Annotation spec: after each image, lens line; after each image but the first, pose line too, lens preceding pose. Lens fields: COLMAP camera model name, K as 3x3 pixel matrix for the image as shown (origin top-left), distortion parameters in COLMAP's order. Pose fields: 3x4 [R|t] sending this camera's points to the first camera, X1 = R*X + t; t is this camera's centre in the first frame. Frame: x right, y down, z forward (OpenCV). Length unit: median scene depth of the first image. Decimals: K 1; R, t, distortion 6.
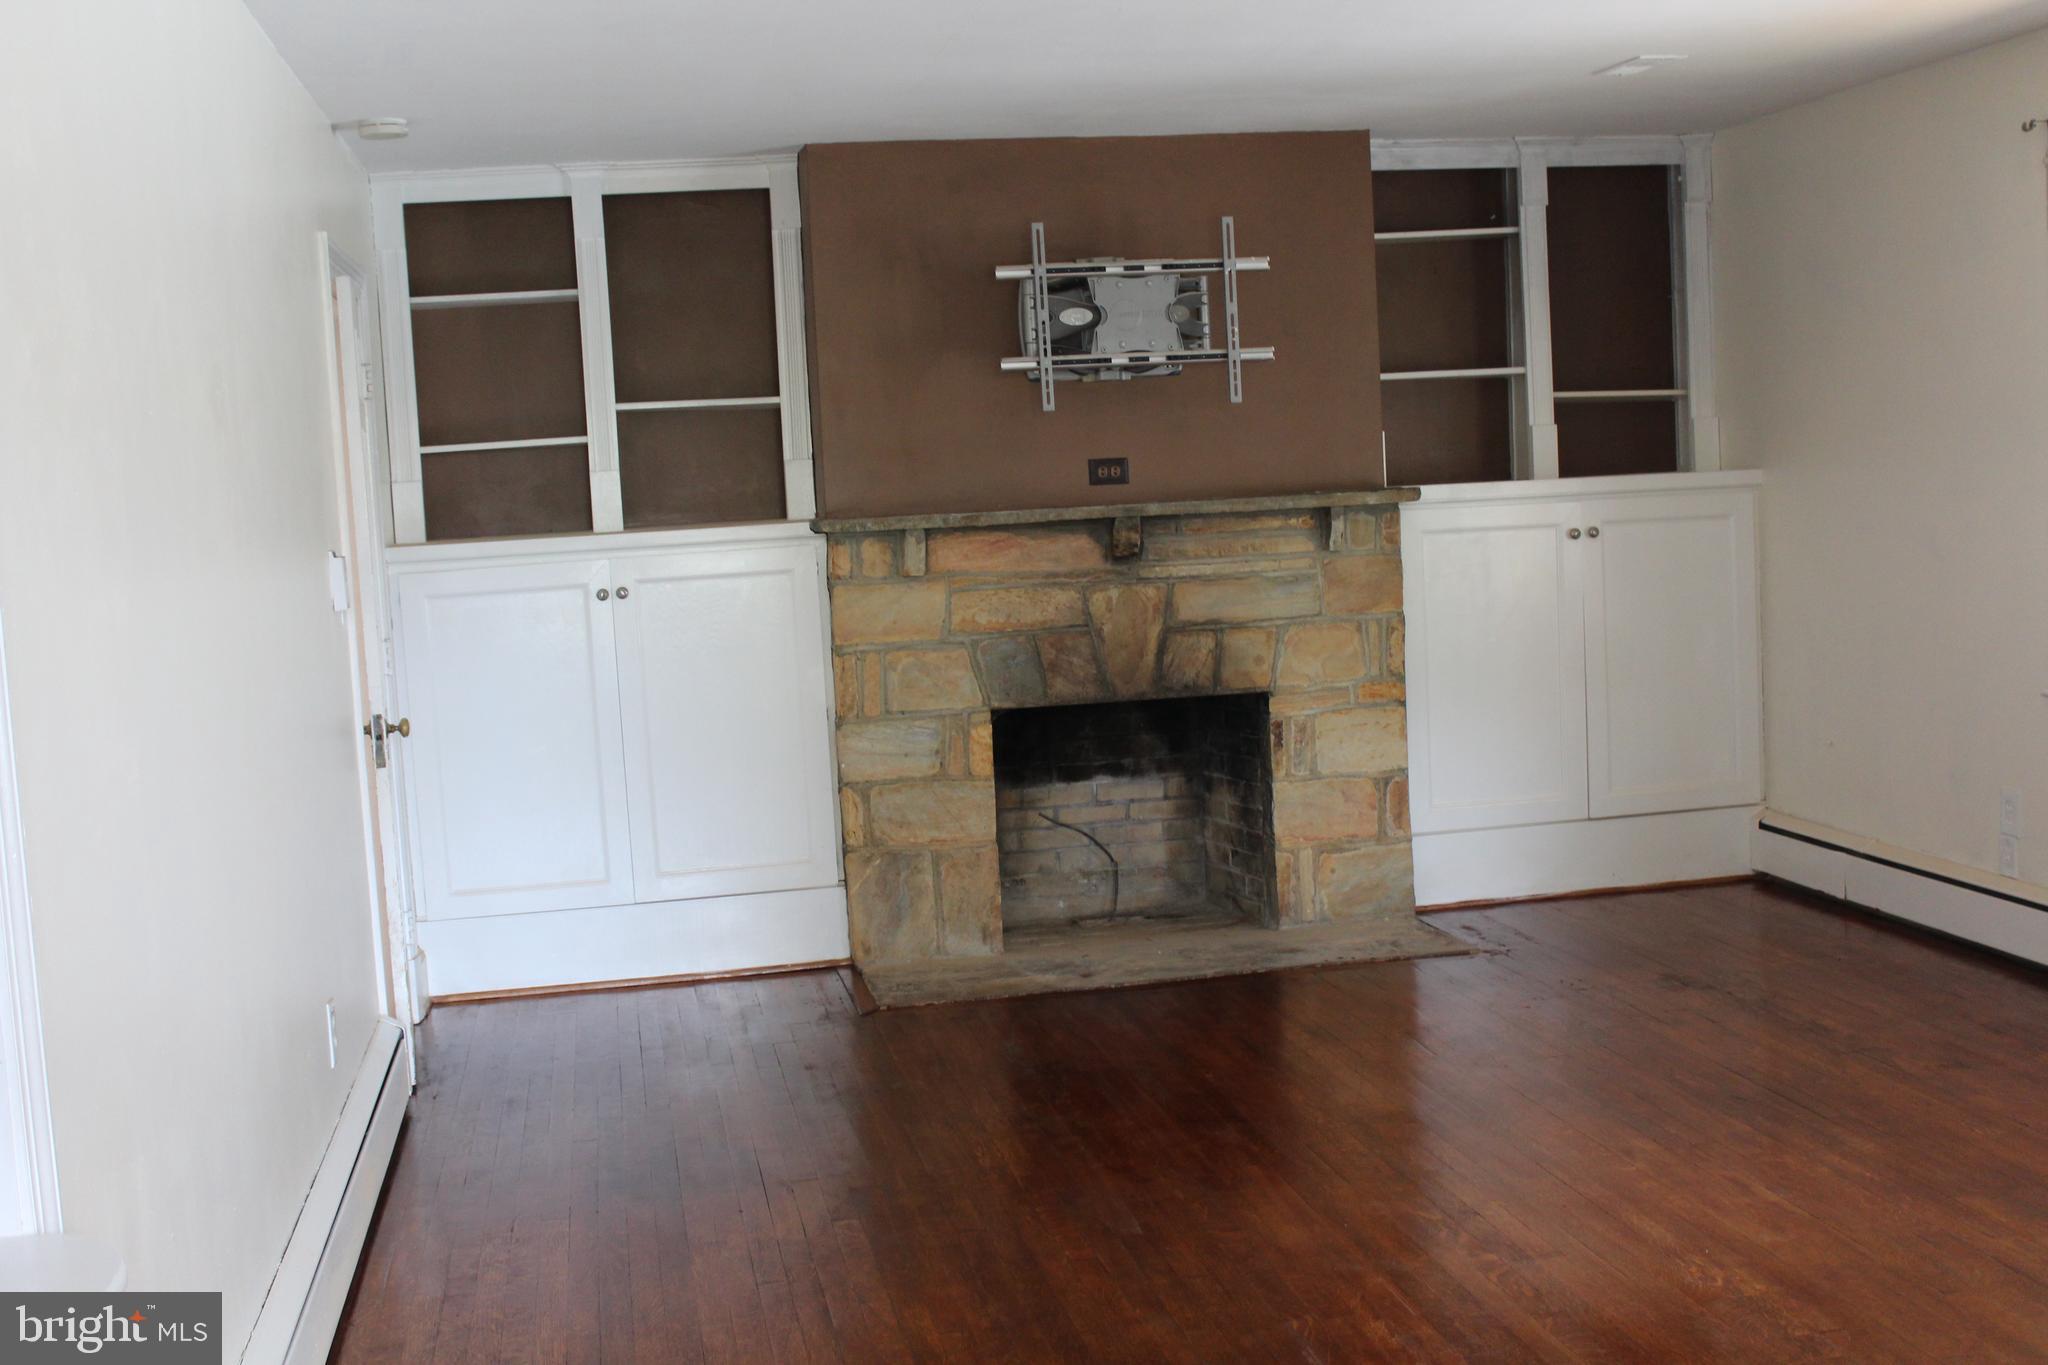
lens RADIAL K [[2368.1, 0, 1021.2], [0, 2368.1, 674.1], [0, 0, 1]] dist [-0.111106, 0.000000]
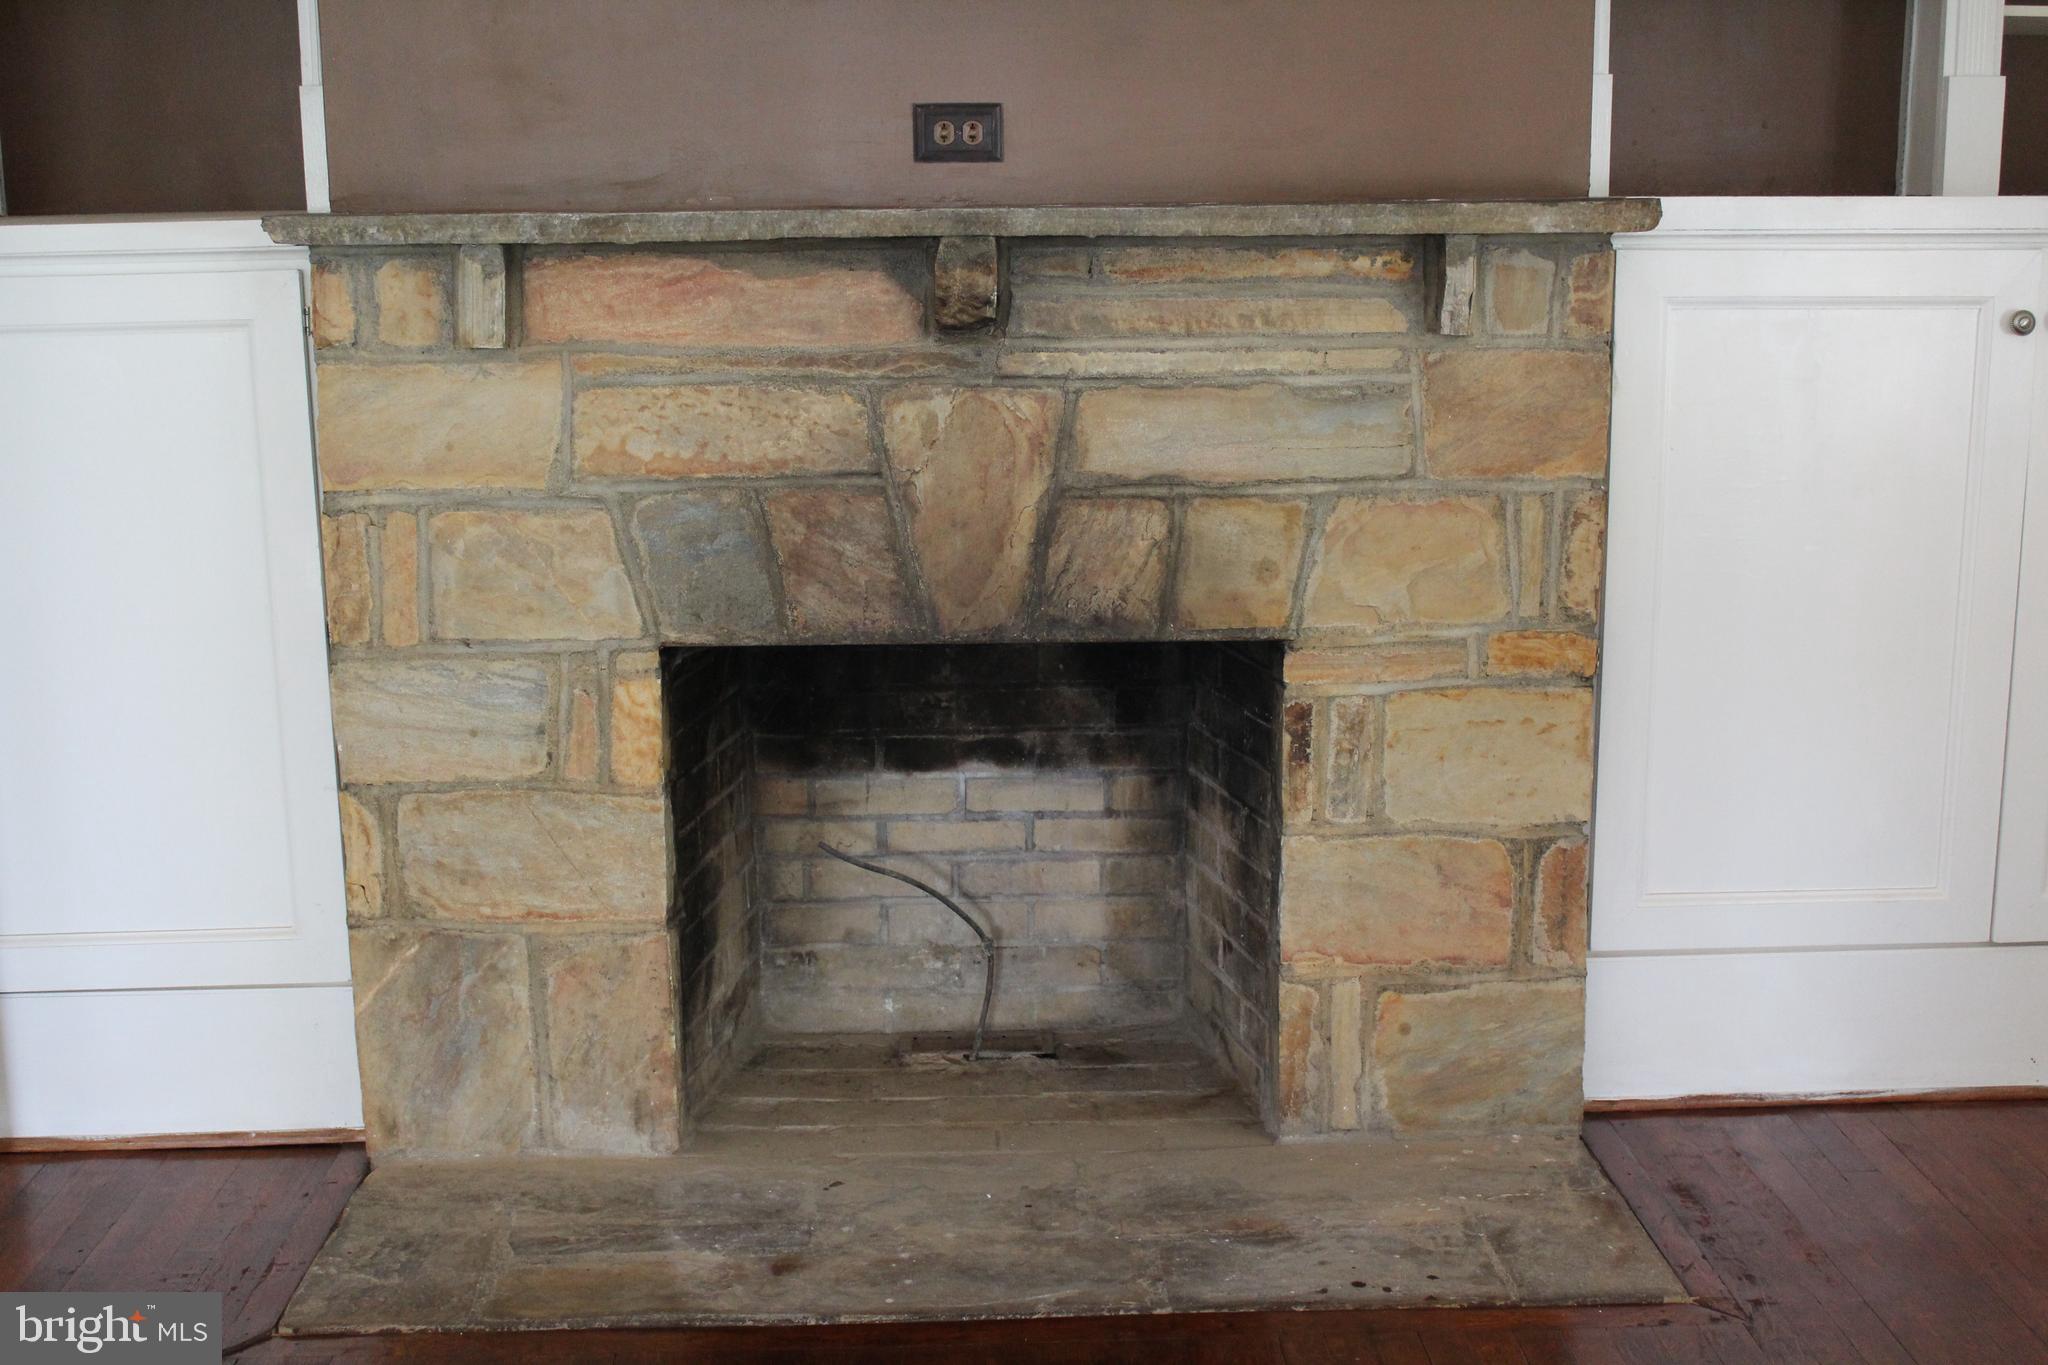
lens RADIAL K [[2505.6, 0, 1027.5], [0, 2505.6, 698.4], [0, 0, 1]] dist [-0.076668, 0.000000]
pose [[0.987372, 0.072229, -0.140997, 0.125664], [-0.053908, 0.990088, 0.129691, -0.041443], [0.148967, -0.120453, 0.981478, 0.525141]]
